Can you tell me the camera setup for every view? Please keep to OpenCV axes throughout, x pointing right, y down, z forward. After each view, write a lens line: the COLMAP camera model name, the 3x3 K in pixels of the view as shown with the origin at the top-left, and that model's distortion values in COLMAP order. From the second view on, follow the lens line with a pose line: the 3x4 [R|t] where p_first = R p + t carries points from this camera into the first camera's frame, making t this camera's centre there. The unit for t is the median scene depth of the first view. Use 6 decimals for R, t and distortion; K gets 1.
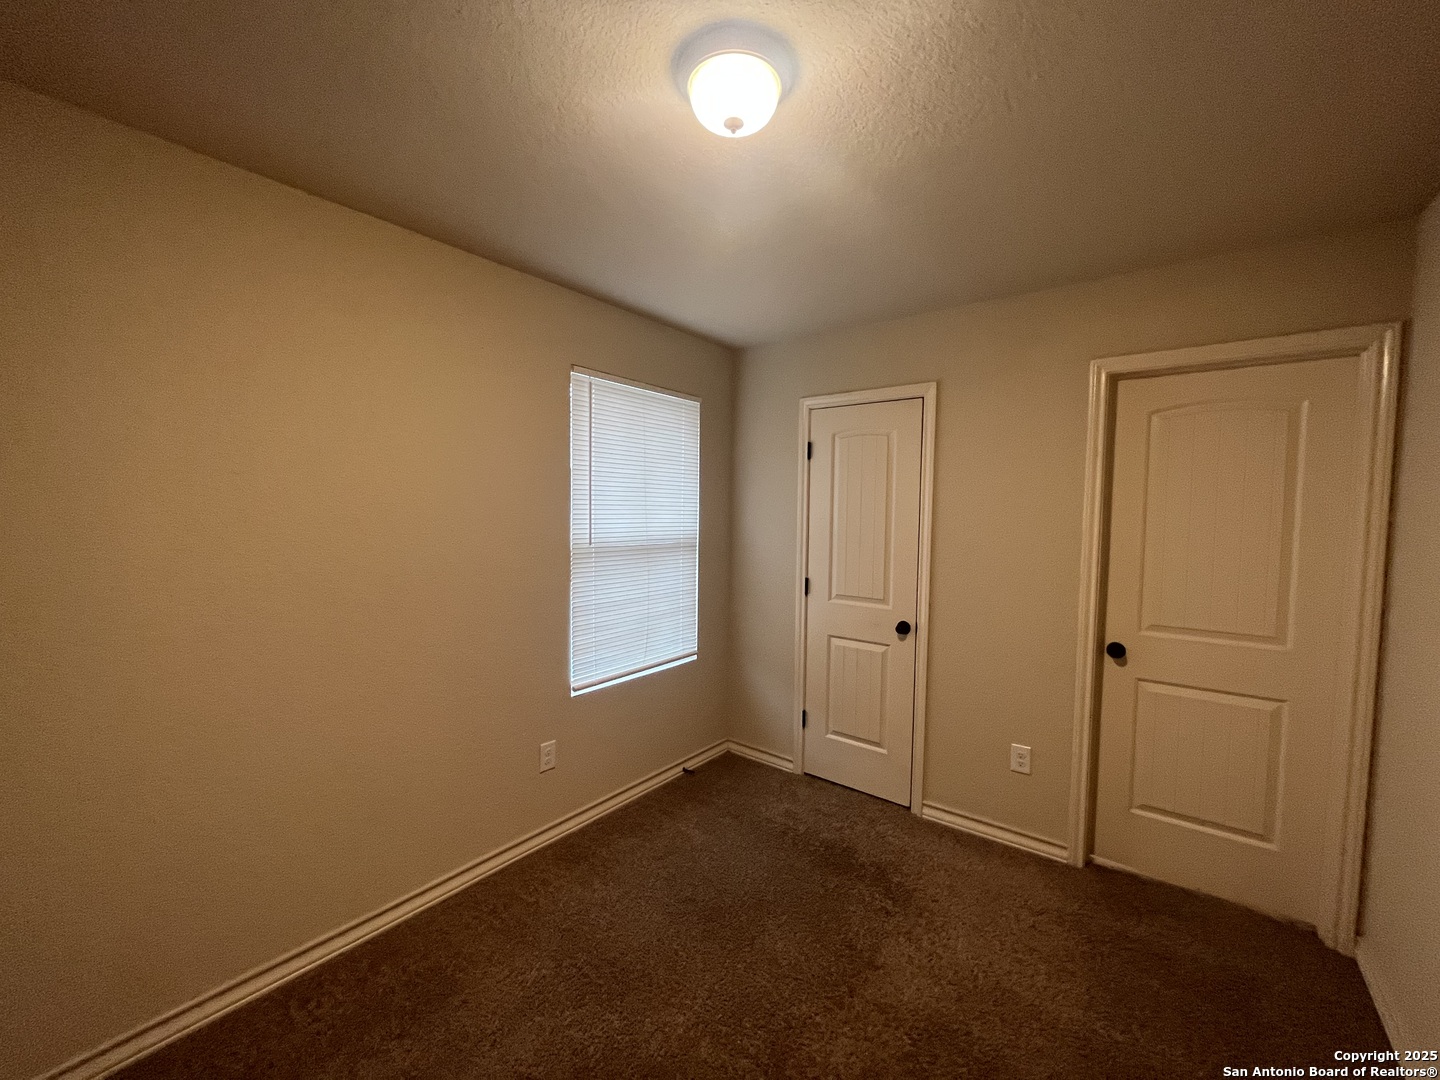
lens RADIAL K [[581.3, 0, 720.0], [0, 581.3, 540.0], [0, 0, 1]] dist [-0.000446, -0.000069]
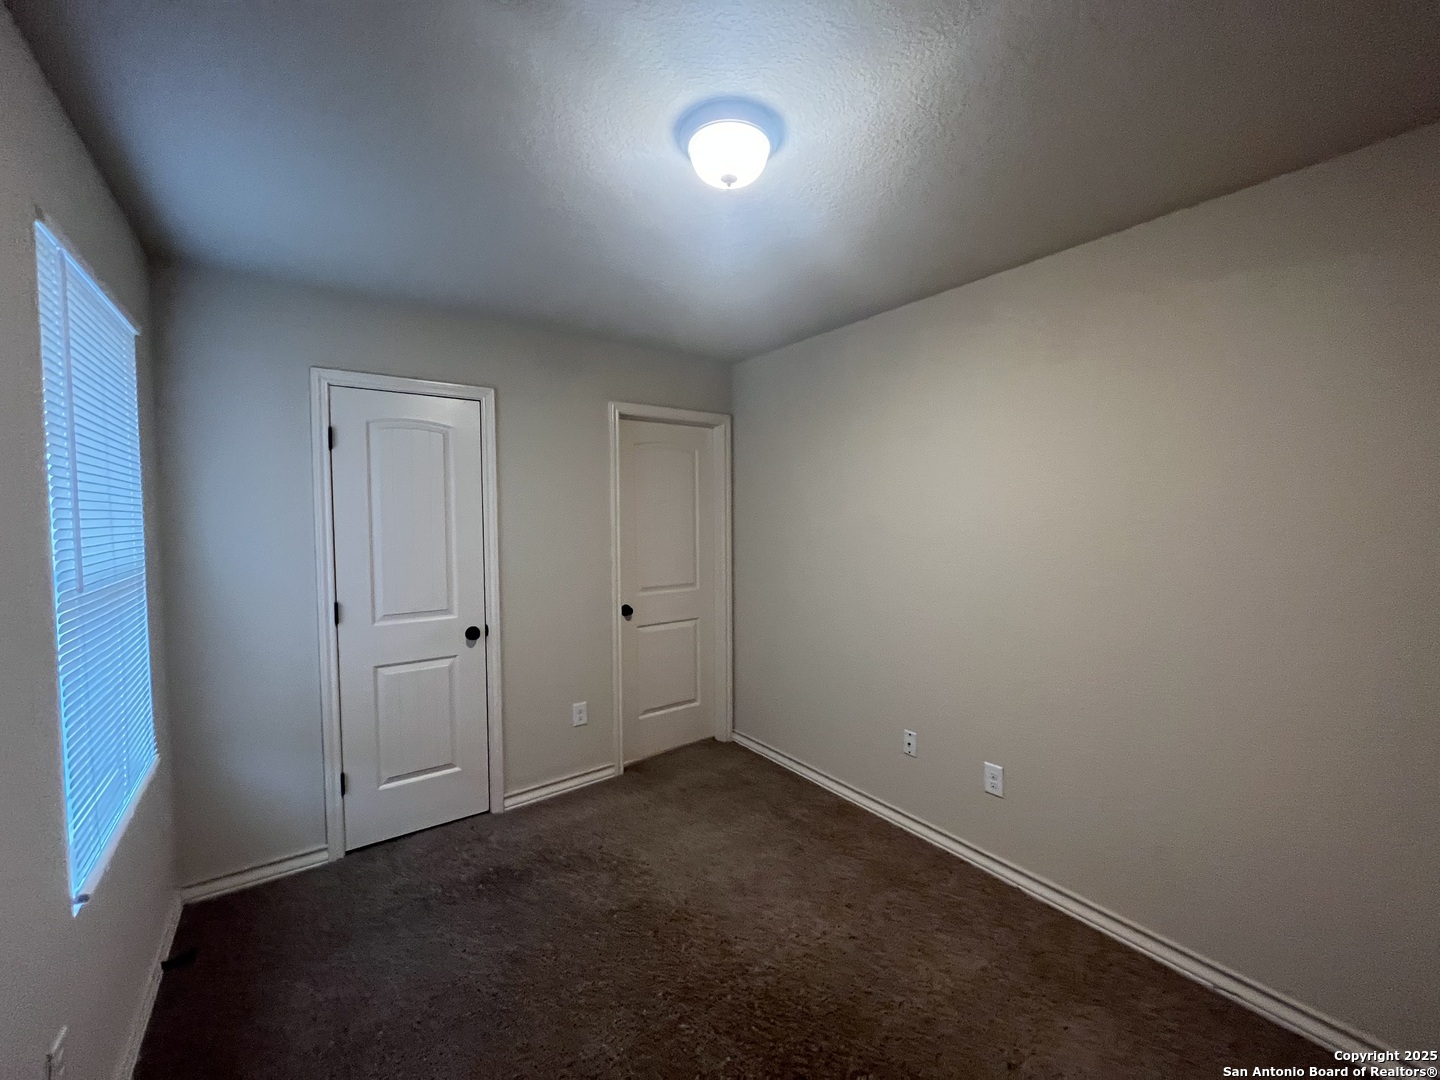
lens RADIAL K [[581.3, 0, 720.0], [0, 581.3, 540.0], [0, 0, 1]] dist [-0.000446, -0.000069]
pose [[0.268220, -0.059855, 0.961496, -0.494104], [0.057910, 0.997265, 0.045927, -0.026174], [-0.961616, 0.043362, 0.270952, 0.322335]]
